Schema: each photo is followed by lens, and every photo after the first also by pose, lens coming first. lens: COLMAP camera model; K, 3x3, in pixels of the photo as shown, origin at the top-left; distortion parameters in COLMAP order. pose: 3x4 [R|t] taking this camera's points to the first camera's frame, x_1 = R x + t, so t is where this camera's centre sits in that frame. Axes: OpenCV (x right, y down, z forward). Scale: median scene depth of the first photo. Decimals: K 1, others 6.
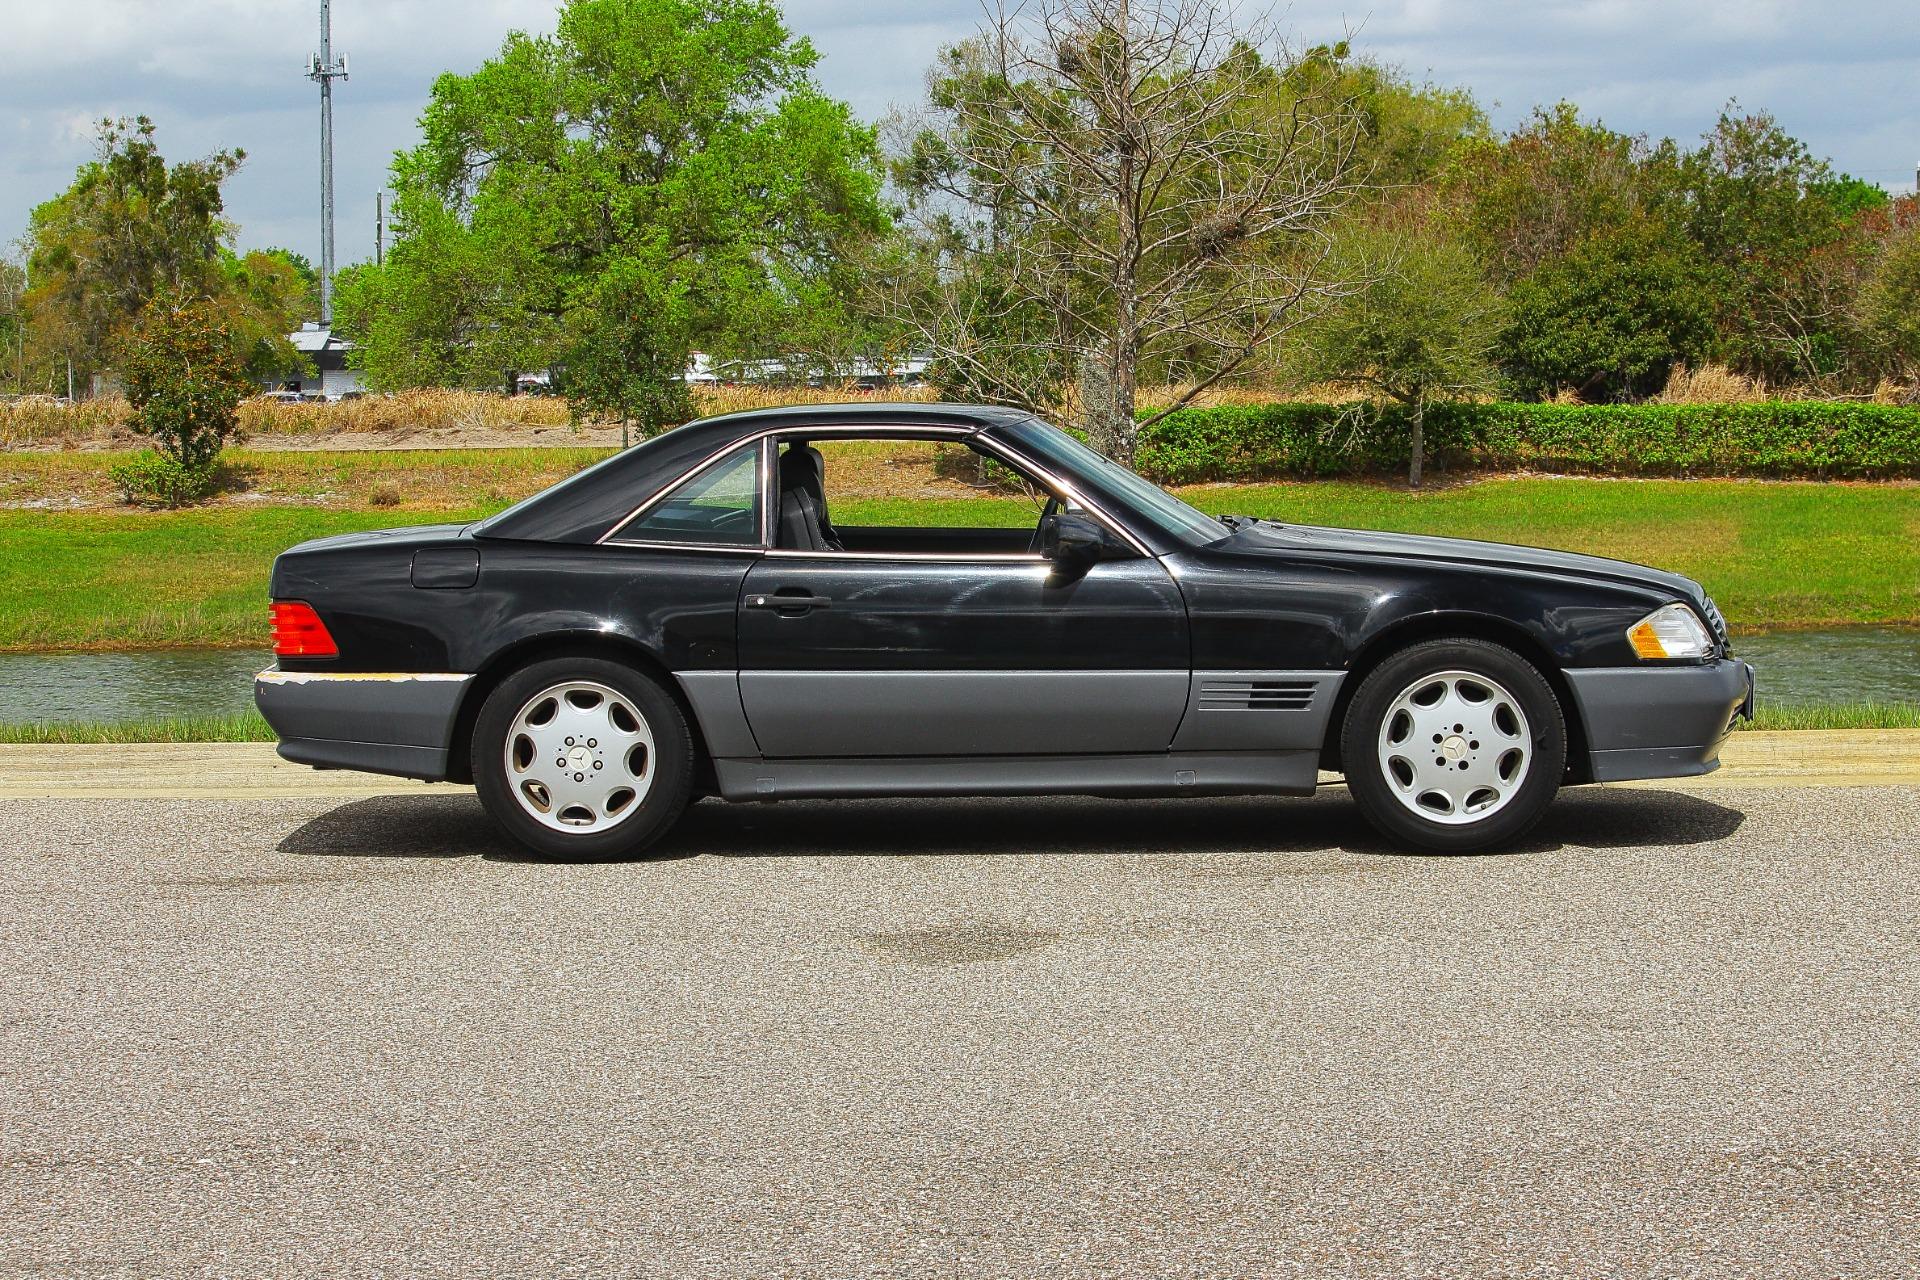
lens RADIAL K [[5418.9, 0, 959.7], [0, 5418.9, 645.7], [0, 0, 1]] dist [-0.496634, 0.279405]
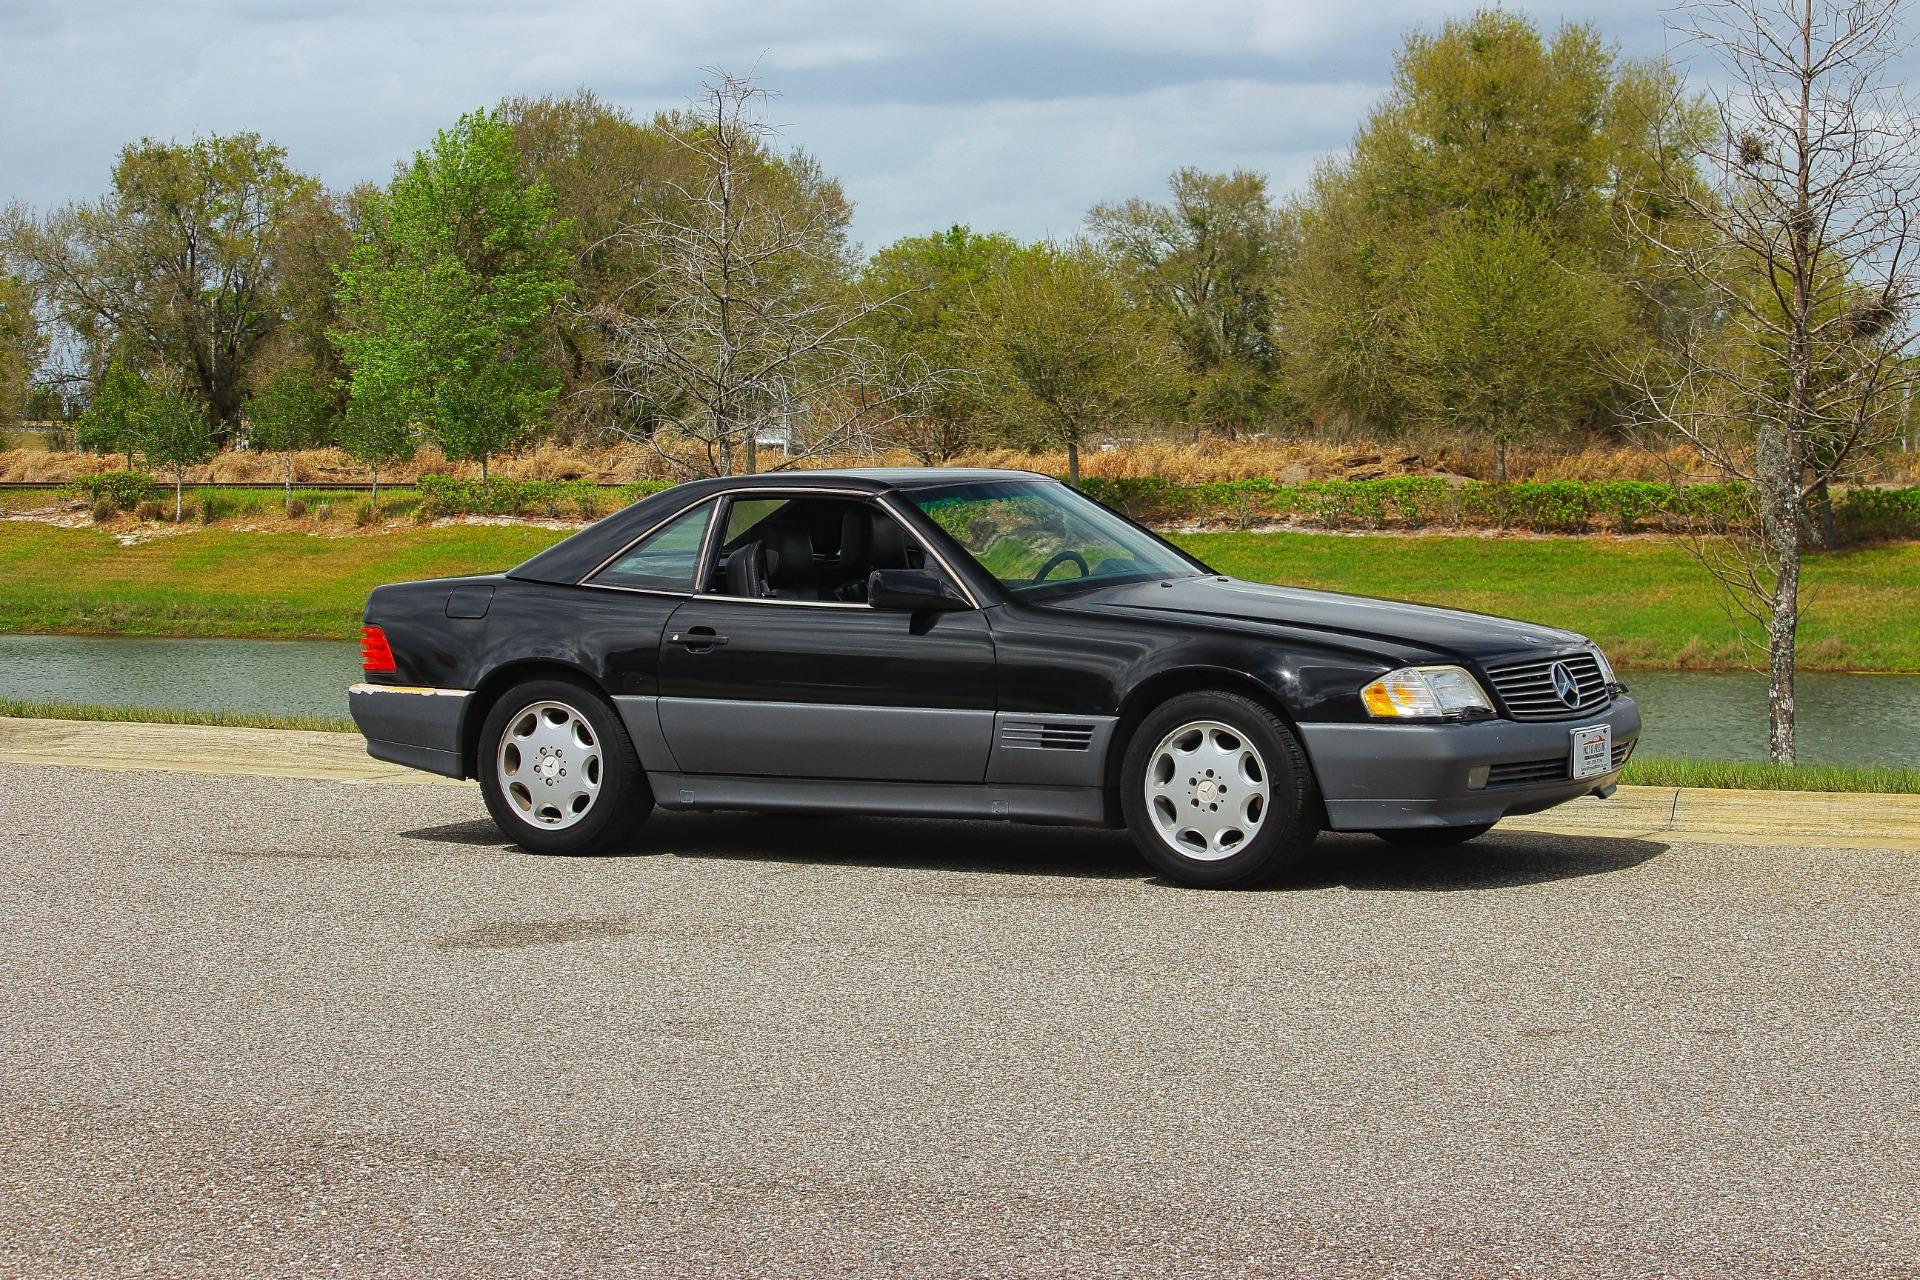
lens RADIAL K [[4938.5, 0, 960.7], [0, 4938.5, 634.9], [0, 0, 1]] dist [-0.417887, 0.317840]
pose [[0.892661, 0.031995, -0.449591, 0.486841], [-0.038169, 0.999260, -0.004672, -0.006035], [0.449109, 0.021331, 0.893222, 0.078650]]
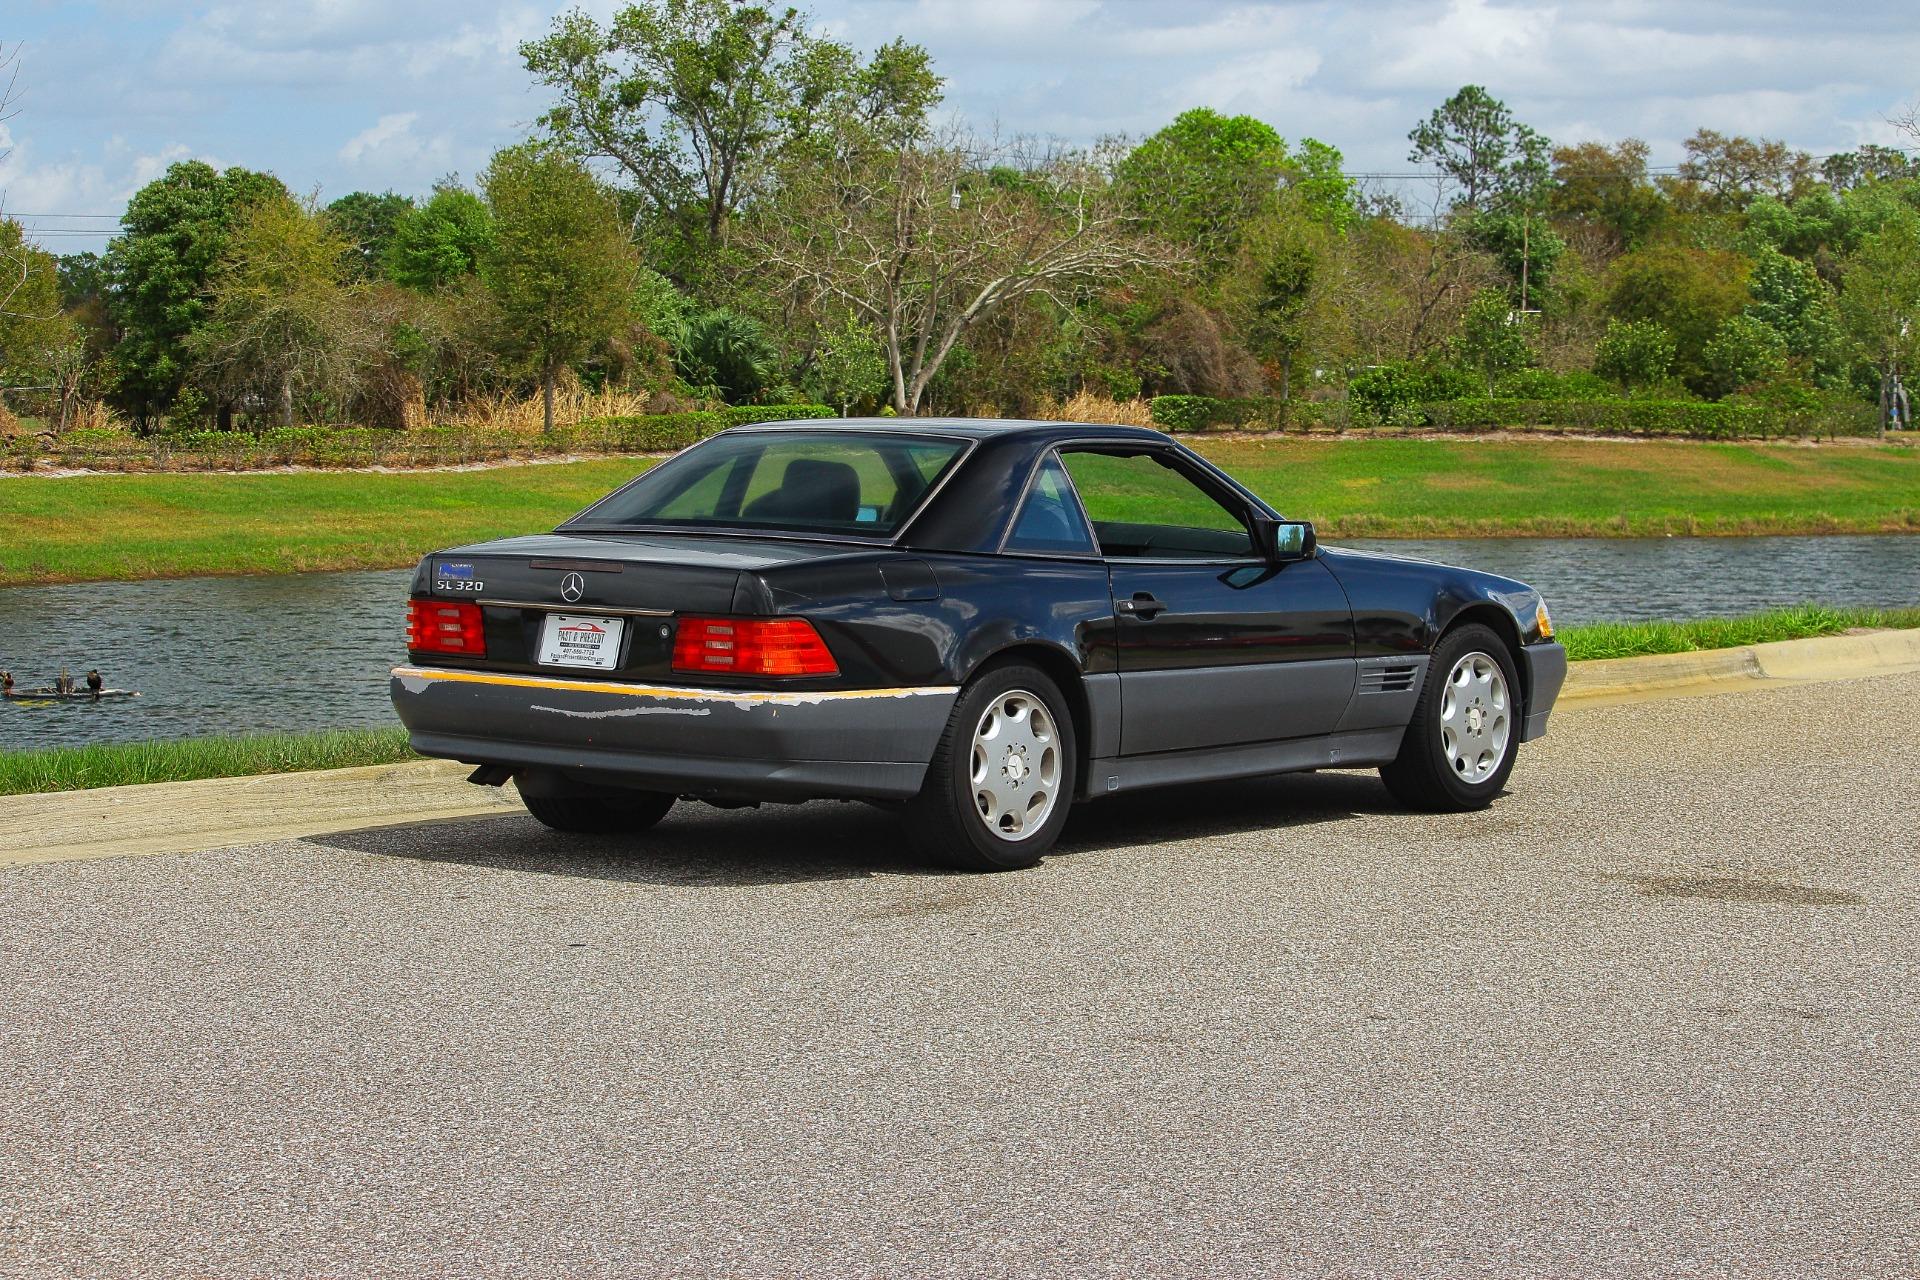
lens RADIAL K [[4955.1, 0, 957.3], [0, 4955.1, 642.1], [0, 0, 1]] dist [-0.390752, 0.091952]
pose [[0.584759, -0.028449, 0.810708, -0.813640], [0.041064, 0.999142, 0.005443, -0.007479], [-0.810167, 0.030108, 0.585426, 0.455450]]
